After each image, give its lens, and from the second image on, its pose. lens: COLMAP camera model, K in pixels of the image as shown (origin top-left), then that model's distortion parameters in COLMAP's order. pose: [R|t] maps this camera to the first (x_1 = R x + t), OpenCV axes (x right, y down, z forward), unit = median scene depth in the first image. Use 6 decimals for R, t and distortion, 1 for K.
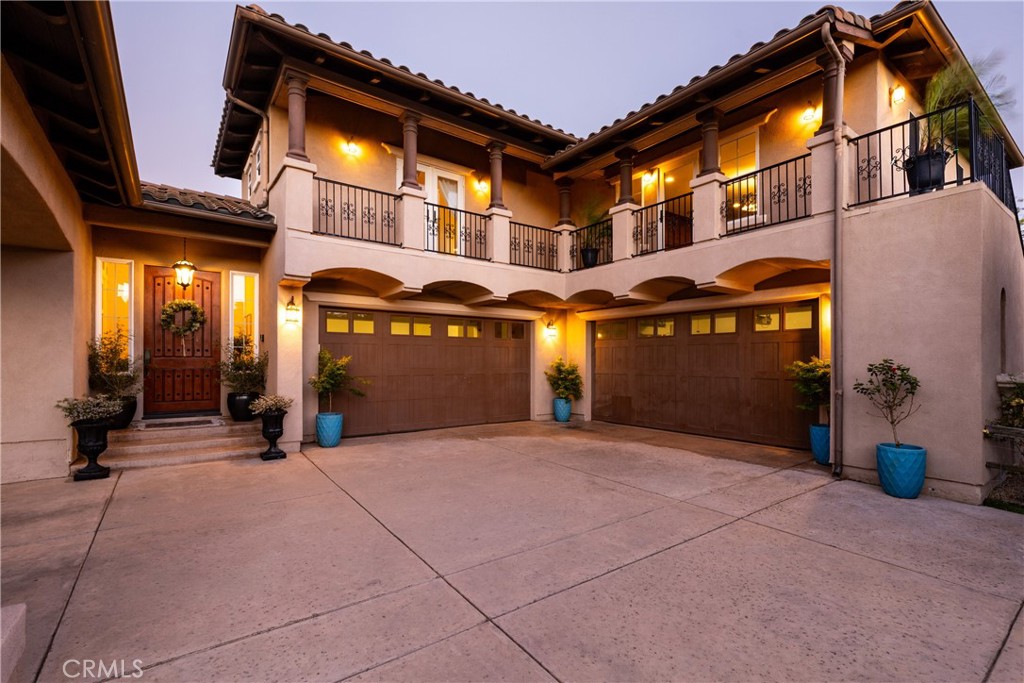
lens RADIAL K [[463.9, 0, 509.5], [0, 463.9, 357.6], [0, 0, 1]] dist [0.003288, -0.000934]
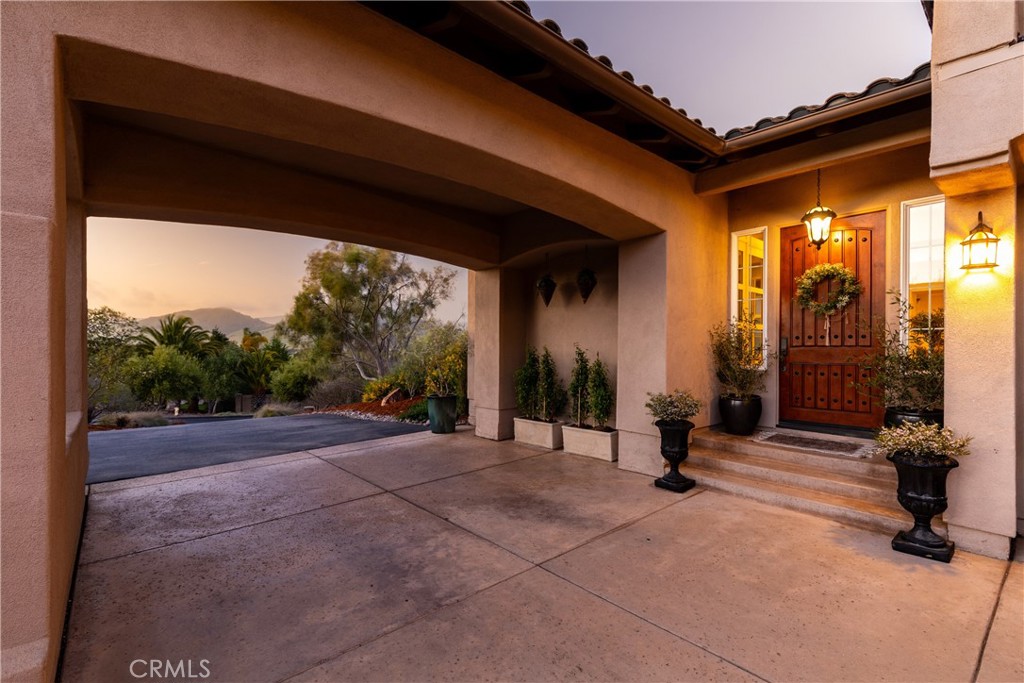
lens RADIAL K [[463.9, 0, 512.7], [0, 463.9, 349.5], [0, 0, 1]] dist [0.003288, -0.000934]
pose [[0.082368, 0.001684, -0.996601, -0.053008], [0.006281, 0.999978, 0.002209, -0.001813], [0.996582, -0.006442, 0.082355, 0.529780]]
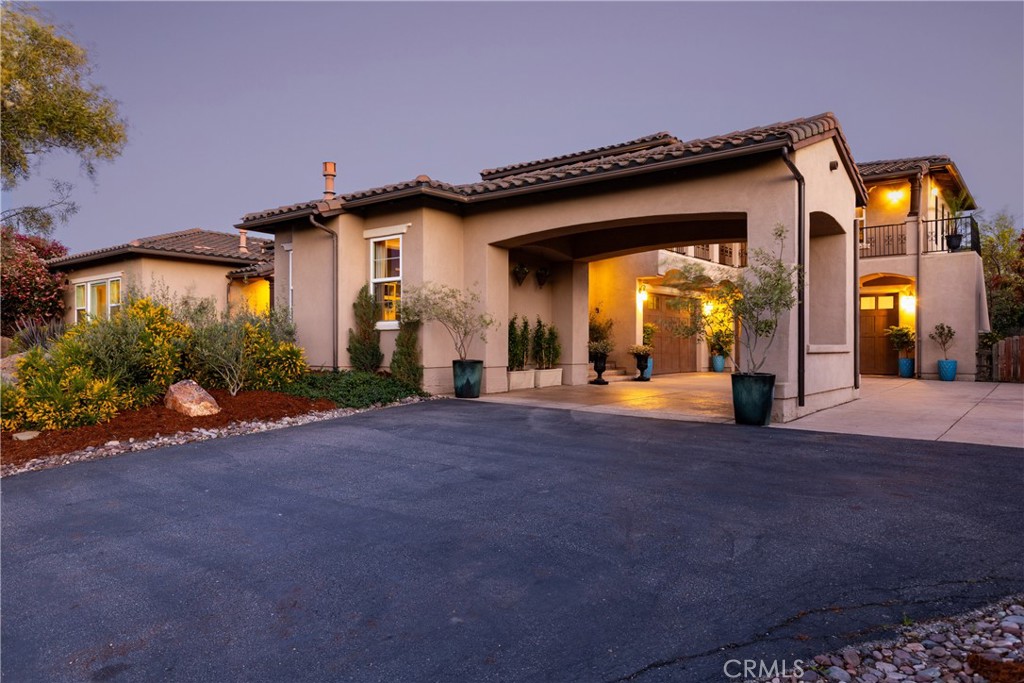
lens RADIAL K [[699.2, 0, 512.4], [0, 699.2, 340.7], [0, 0, 1]] dist [0.002665, 0.000556]
pose [[0.961490, 0.000887, 0.274838, -1.691566], [-0.002440, 0.999983, 0.005310, 0.059184], [-0.274828, -0.005776, 0.961476, -1.355860]]
